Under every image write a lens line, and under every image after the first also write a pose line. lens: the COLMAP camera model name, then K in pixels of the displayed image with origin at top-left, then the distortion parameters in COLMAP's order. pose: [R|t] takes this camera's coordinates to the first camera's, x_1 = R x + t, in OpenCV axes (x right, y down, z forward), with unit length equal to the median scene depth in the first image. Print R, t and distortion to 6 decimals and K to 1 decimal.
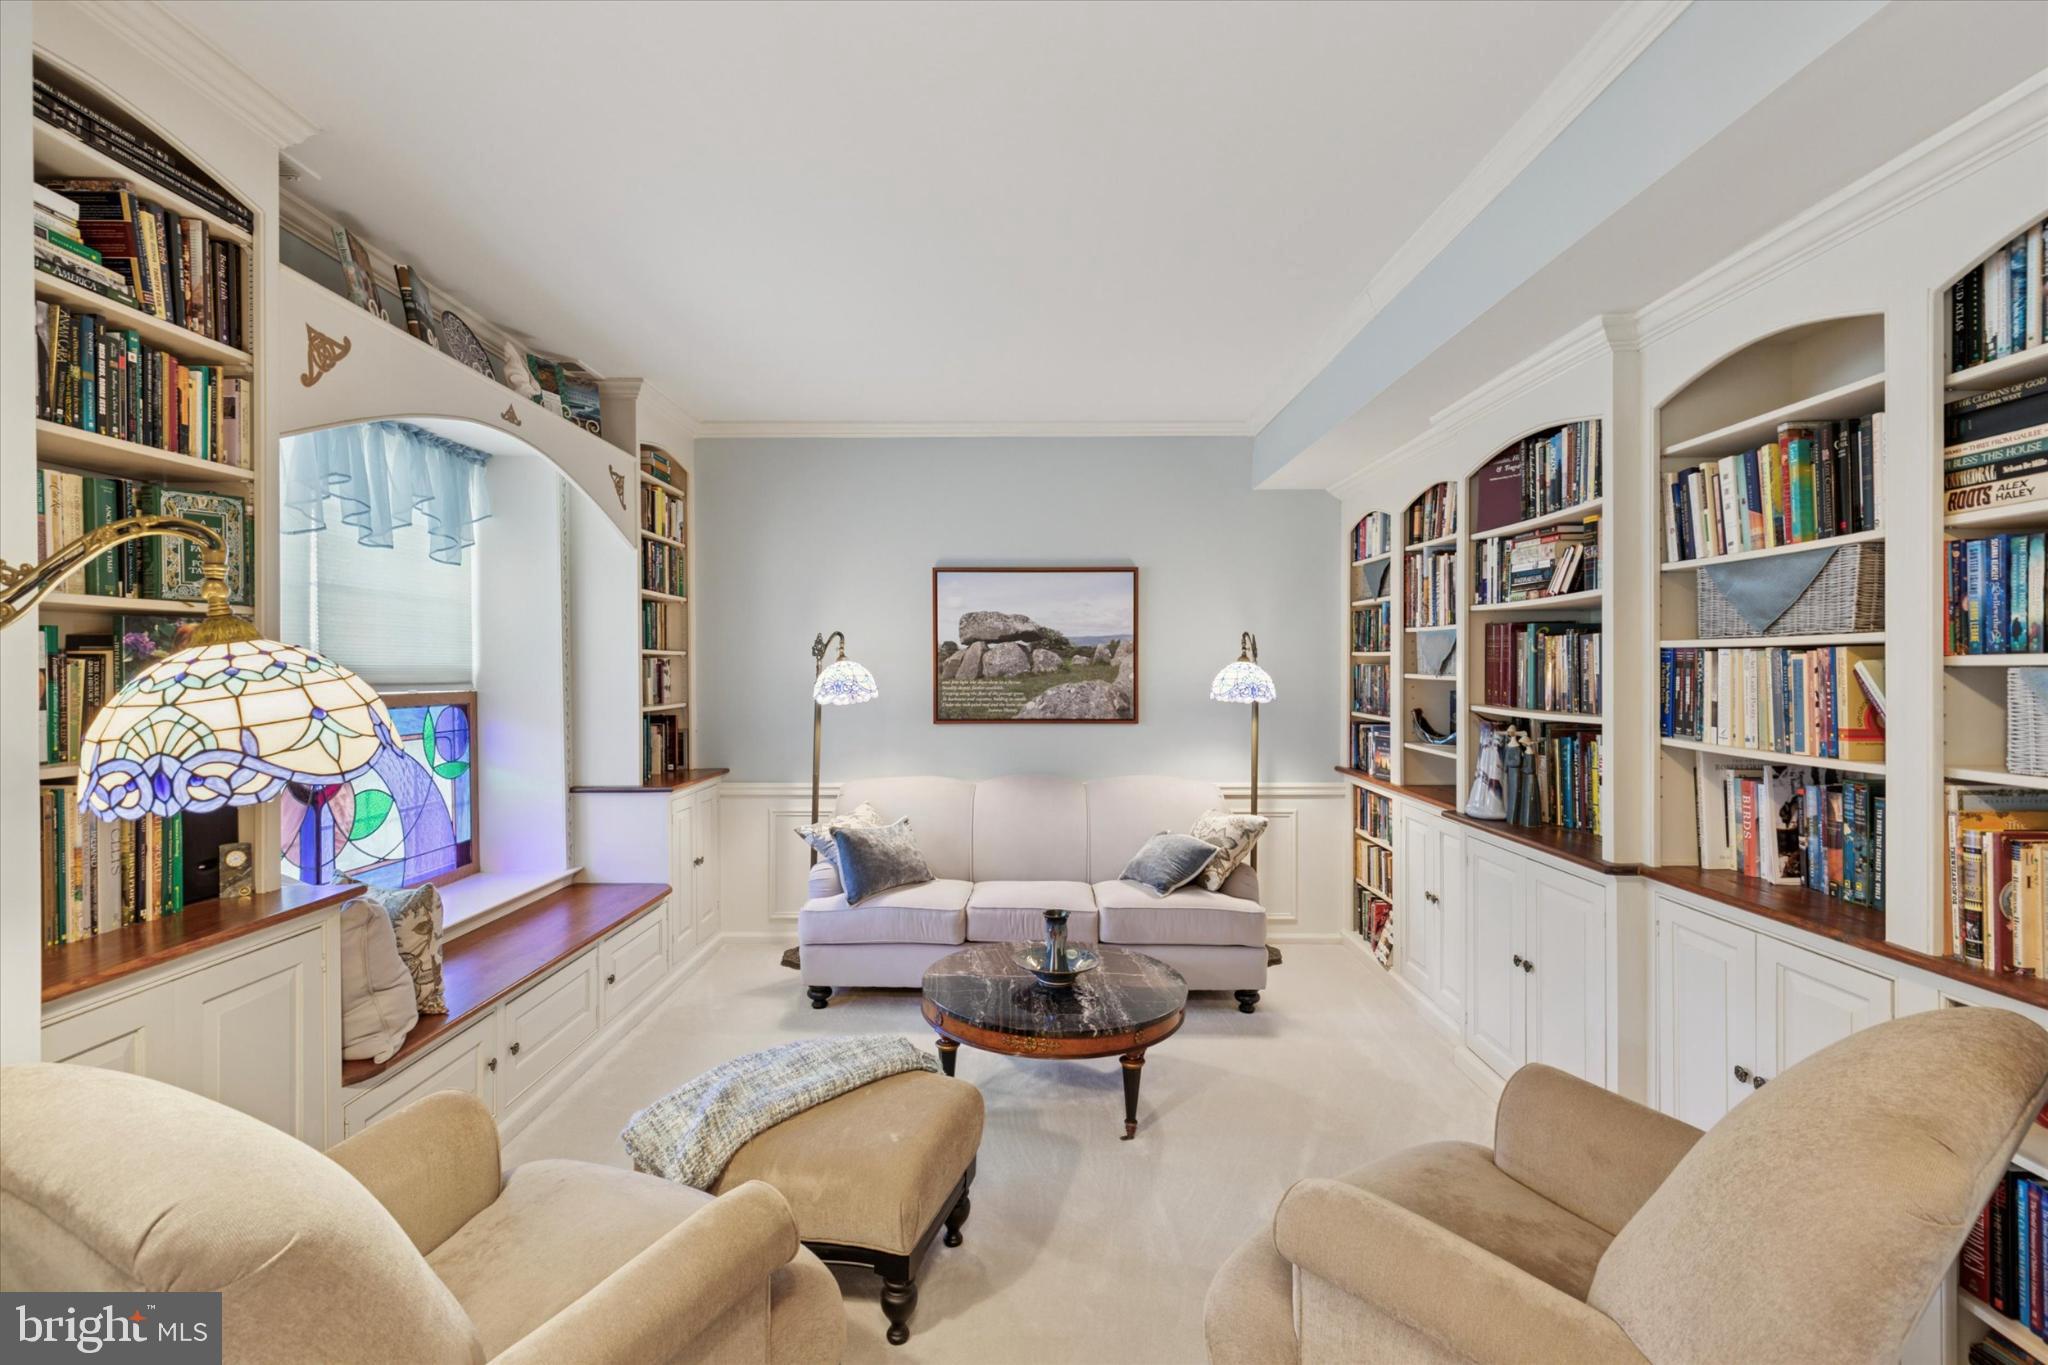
lens RADIAL K [[938.5, 0, 1022.7], [0, 938.5, 672.9], [0, 0, 1]] dist [0.000310, -0.000120]
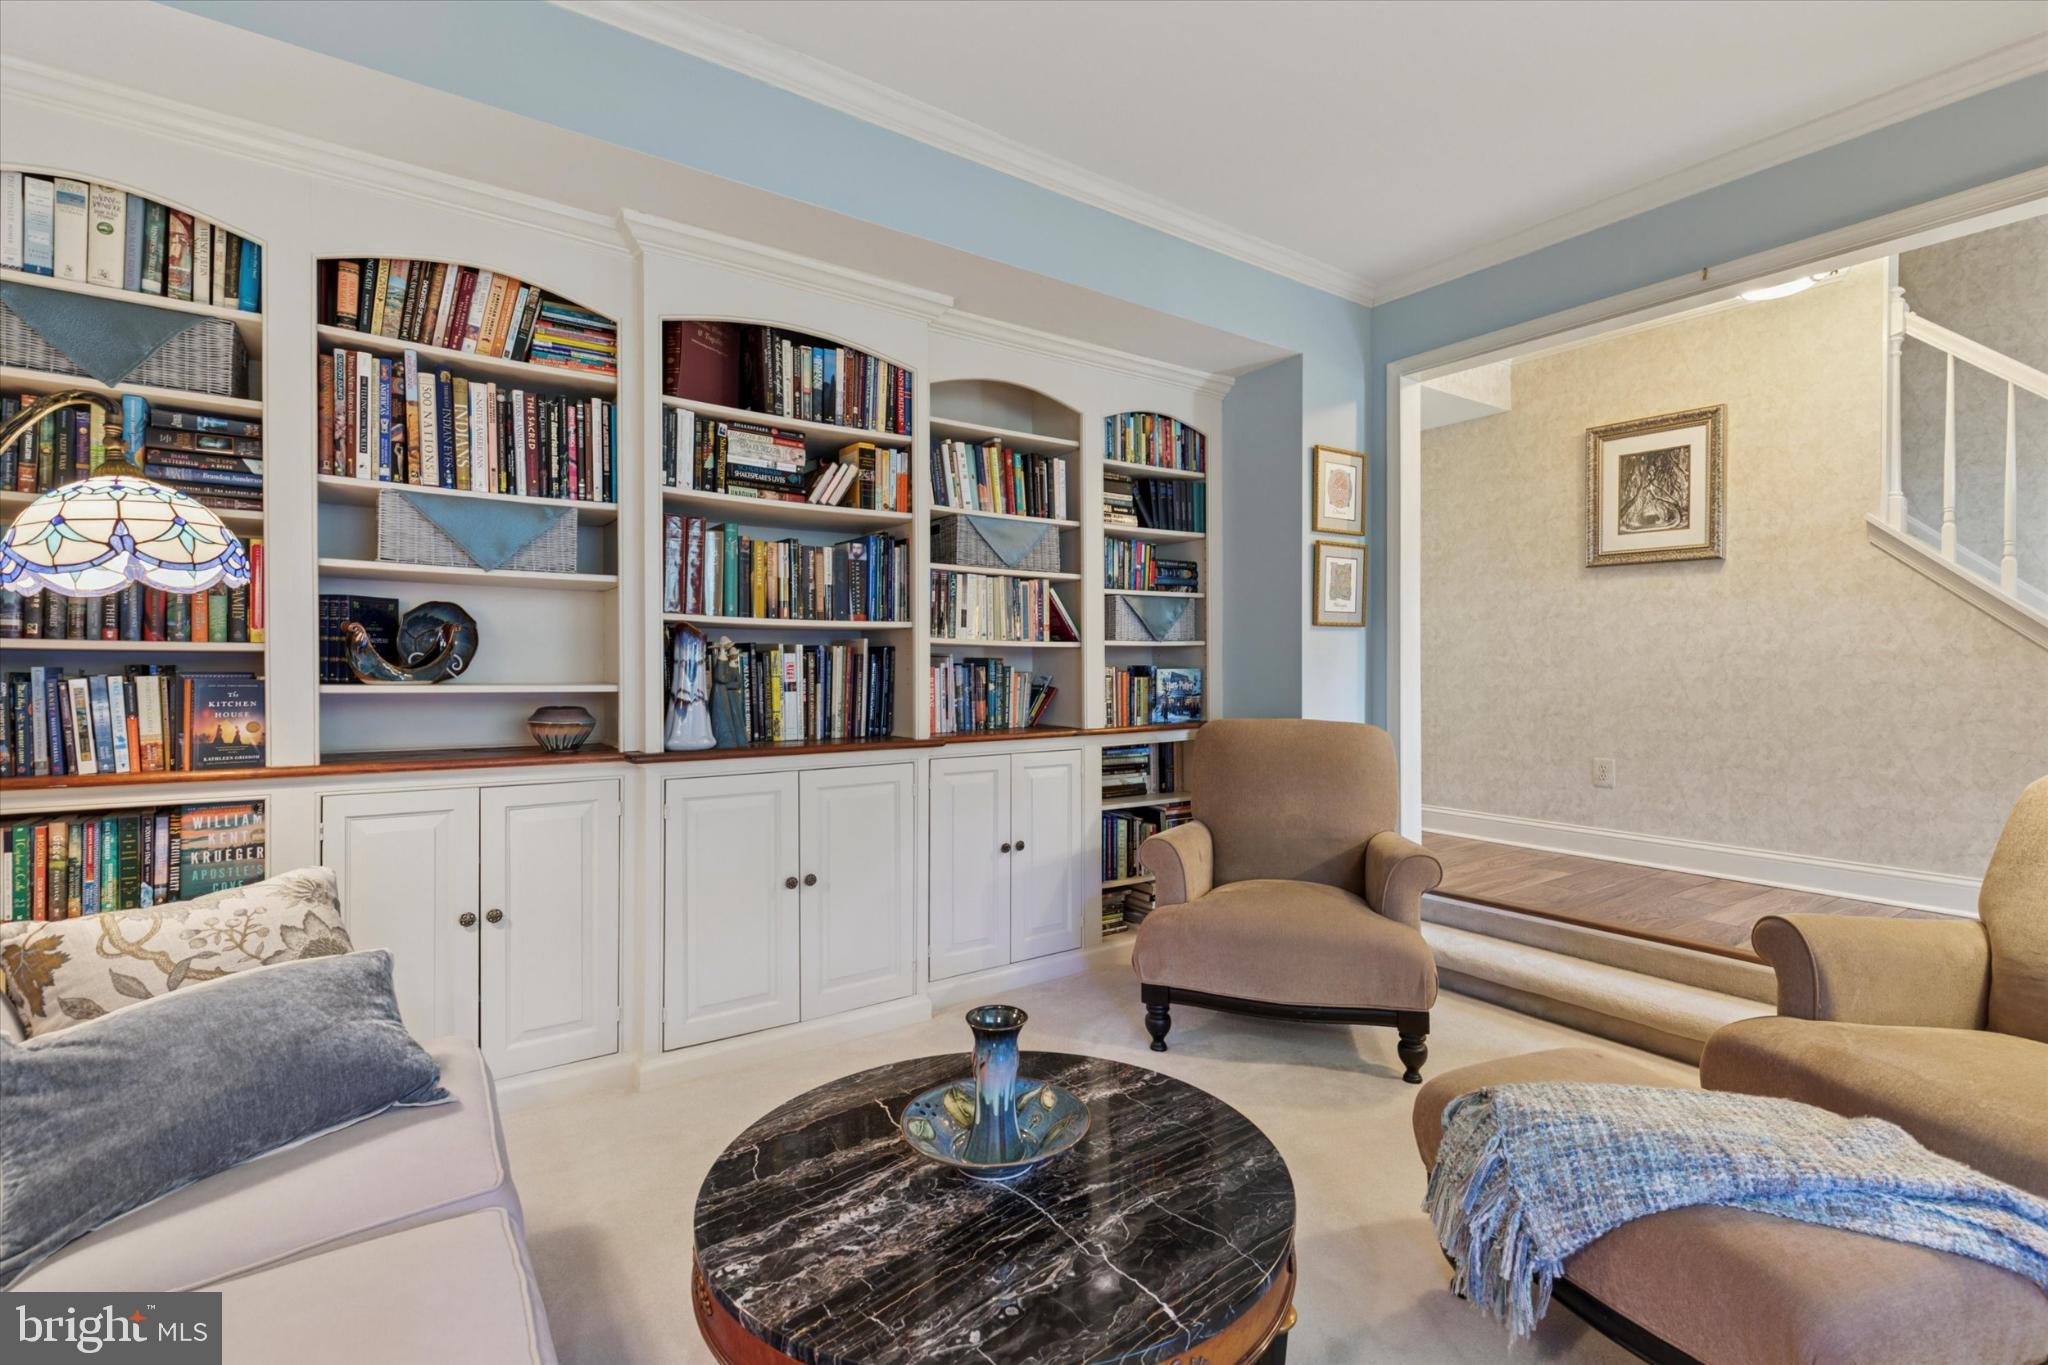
lens RADIAL K [[938.5, 0, 1023.3], [0, 938.5, 674.1], [0, 0, 1]] dist [0.000310, -0.000120]
pose [[-0.584992, -0.009338, 0.810986, -0.432233], [0.001596, 0.999919, 0.012665, 0.098609], [-0.811038, 0.008703, -0.584929, 1.567473]]
